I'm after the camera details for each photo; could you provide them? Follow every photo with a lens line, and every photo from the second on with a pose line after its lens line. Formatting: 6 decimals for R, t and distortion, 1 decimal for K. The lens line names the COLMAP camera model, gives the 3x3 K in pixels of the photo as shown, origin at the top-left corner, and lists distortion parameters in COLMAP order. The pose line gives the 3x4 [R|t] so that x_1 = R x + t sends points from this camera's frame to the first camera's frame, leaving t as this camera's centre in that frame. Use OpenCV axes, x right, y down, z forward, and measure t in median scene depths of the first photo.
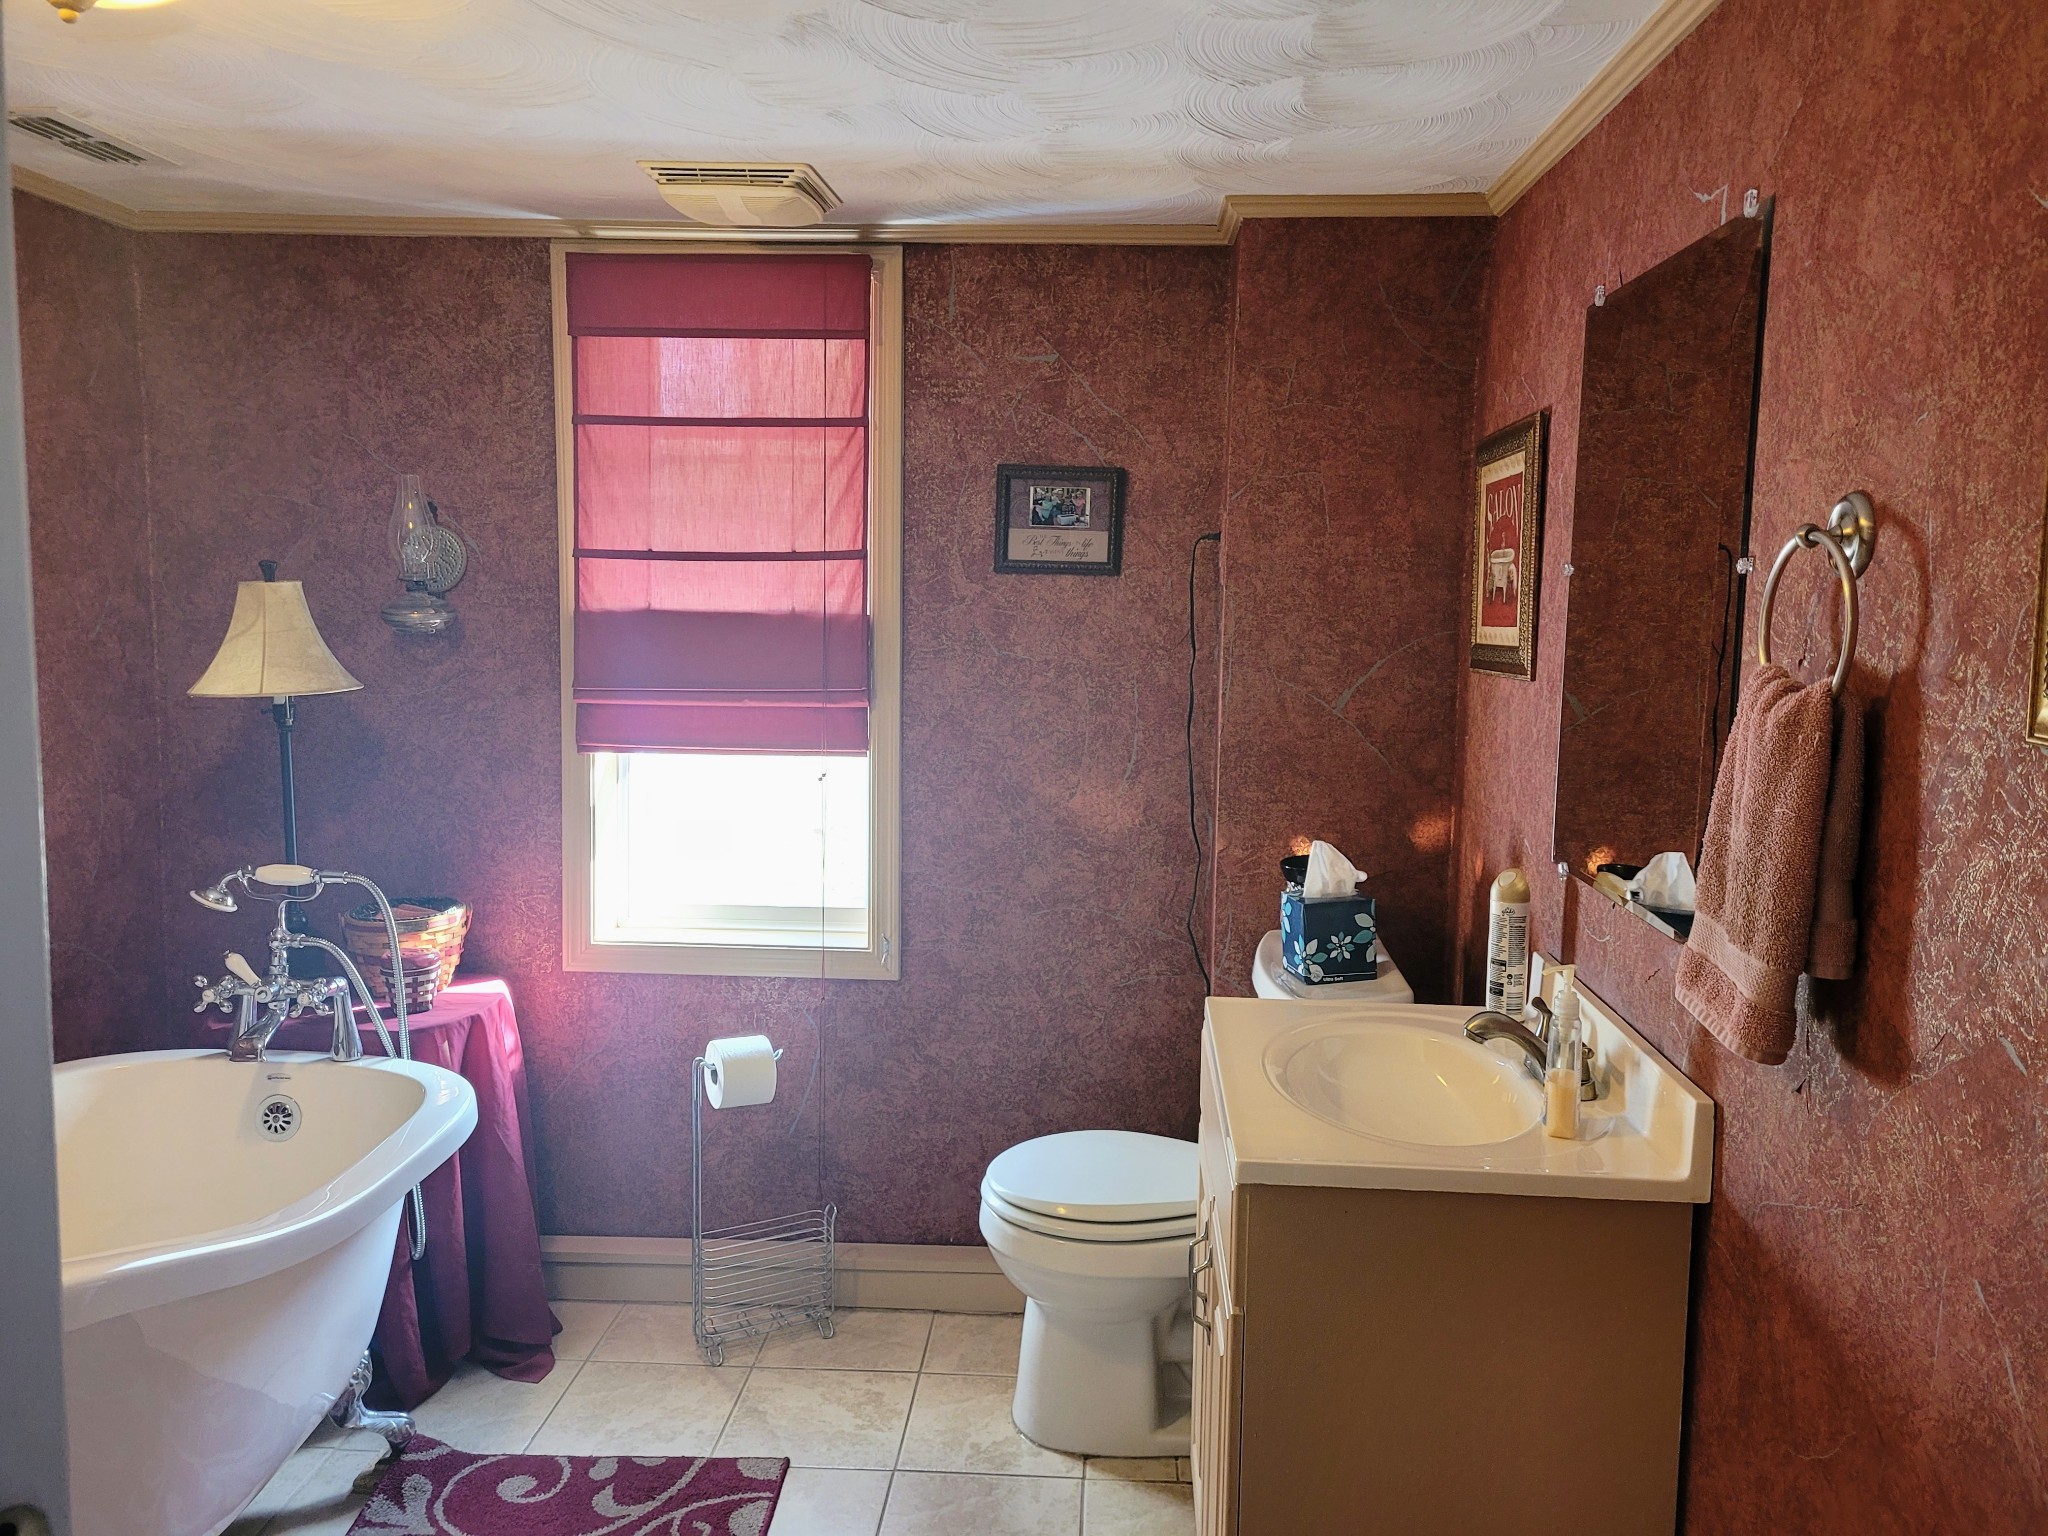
lens RADIAL K [[1531.5, 0, 1036.8], [0, 1531.5, 766.8], [0, 0, 1]] dist [0.001334, -0.034911]
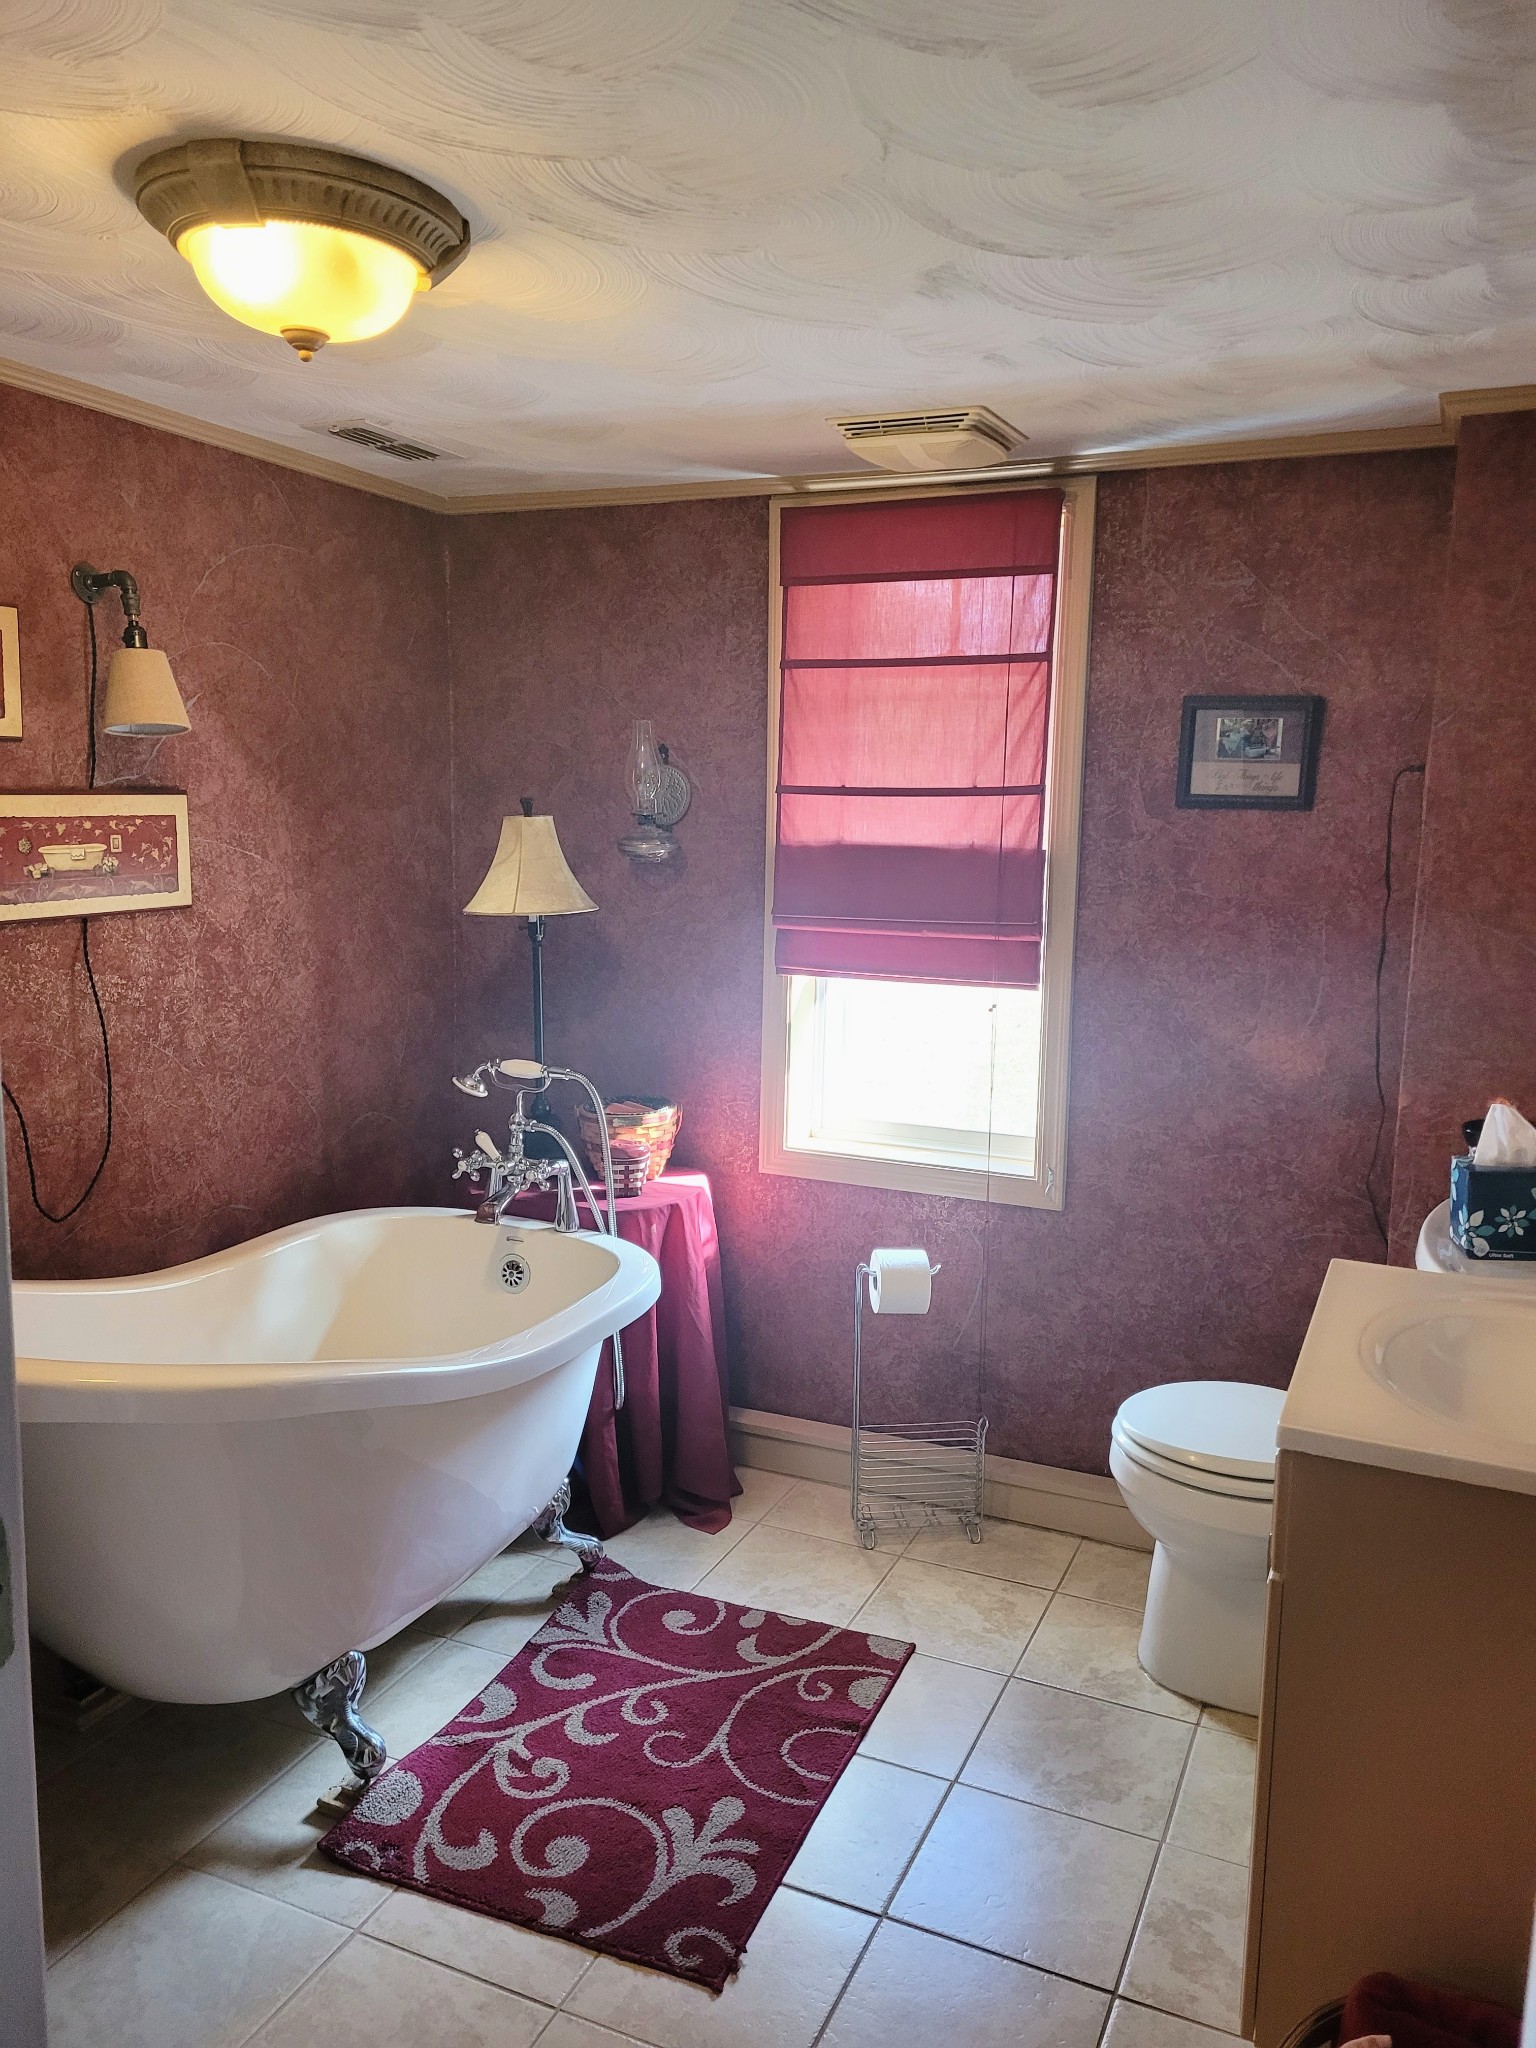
lens RADIAL K [[1531.5, 0, 772.2], [0, 1531.5, 1064.8], [0, 0, 1]] dist [0.001334, -0.034911]
pose [[0.920789, 0.063184, -0.384911, 0.123424], [-0.044294, 0.997348, 0.057757, -0.007898], [0.387539, -0.036133, 0.921145, -0.007190]]
